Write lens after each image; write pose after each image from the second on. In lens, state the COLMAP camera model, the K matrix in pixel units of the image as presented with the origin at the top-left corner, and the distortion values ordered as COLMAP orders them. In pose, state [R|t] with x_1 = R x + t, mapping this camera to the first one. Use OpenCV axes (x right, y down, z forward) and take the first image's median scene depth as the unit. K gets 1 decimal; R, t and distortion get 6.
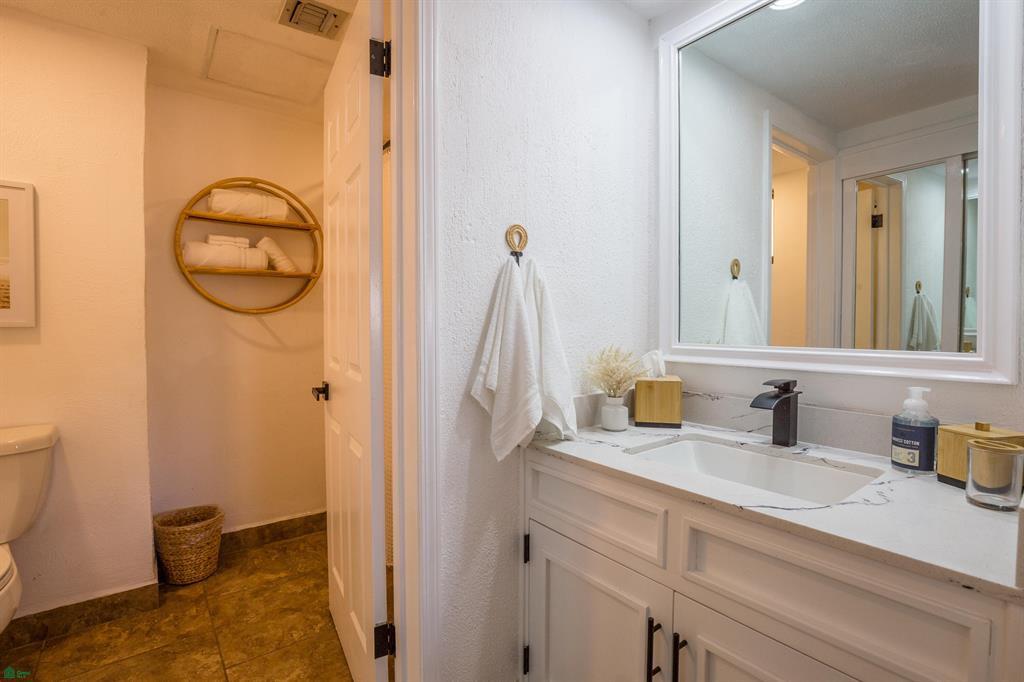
lens RADIAL K [[478.0, 0, 513.0], [0, 478.0, 334.3], [0, 0, 1]] dist [-0.003304, -0.000498]
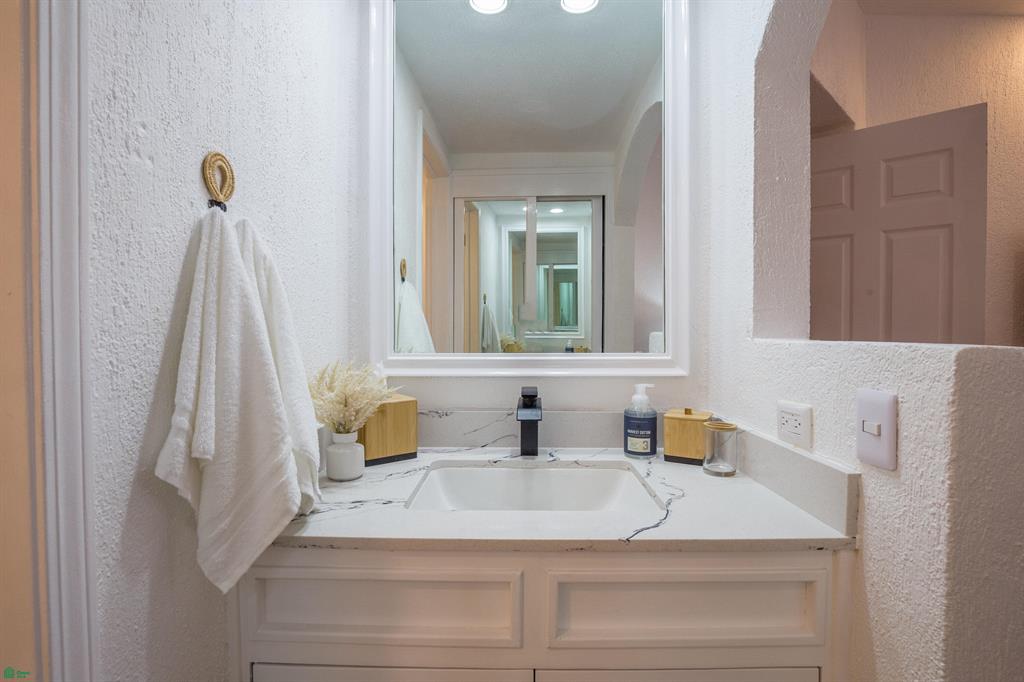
lens RADIAL K [[494.6, 0, 510.3], [0, 494.6, 337.2], [0, 0, 1]] dist [-0.017785, -0.000462]
pose [[0.629517, -0.013661, 0.776866, -0.243349], [0.017669, 0.999839, 0.003264, -0.011111], [-0.776786, 0.011672, 0.629657, 0.406493]]
